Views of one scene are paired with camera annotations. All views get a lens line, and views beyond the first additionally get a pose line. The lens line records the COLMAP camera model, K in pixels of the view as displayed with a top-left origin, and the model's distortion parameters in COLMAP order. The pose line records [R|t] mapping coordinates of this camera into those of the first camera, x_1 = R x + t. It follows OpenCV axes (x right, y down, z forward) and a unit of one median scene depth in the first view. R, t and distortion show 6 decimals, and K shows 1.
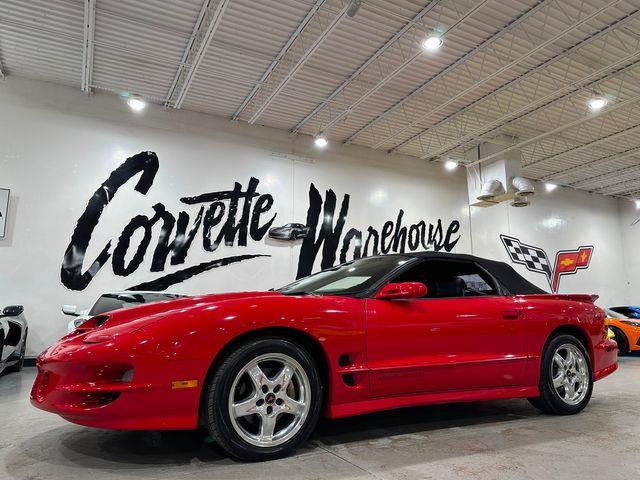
lens RADIAL K [[453.9, 0, 320.0], [0, 453.9, 240.0], [0, 0, 1]] dist [0.054337, -0.077303]
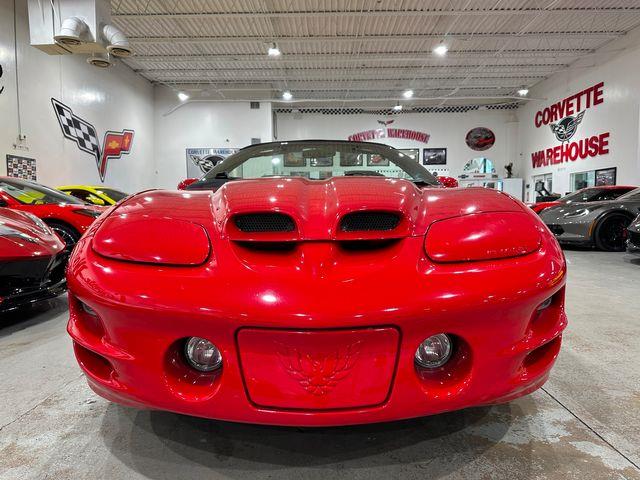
lens RADIAL K [[461.0, 0, 323.5], [0, 461.0, 237.9], [0, 0, 1]] dist [-0.002484, -0.001500]
pose [[0.450048, -0.056350, 0.891225, -0.118698], [-0.155888, 0.977726, 0.140539, 0.047222], [-0.879293, -0.202180, 0.431239, 0.279661]]
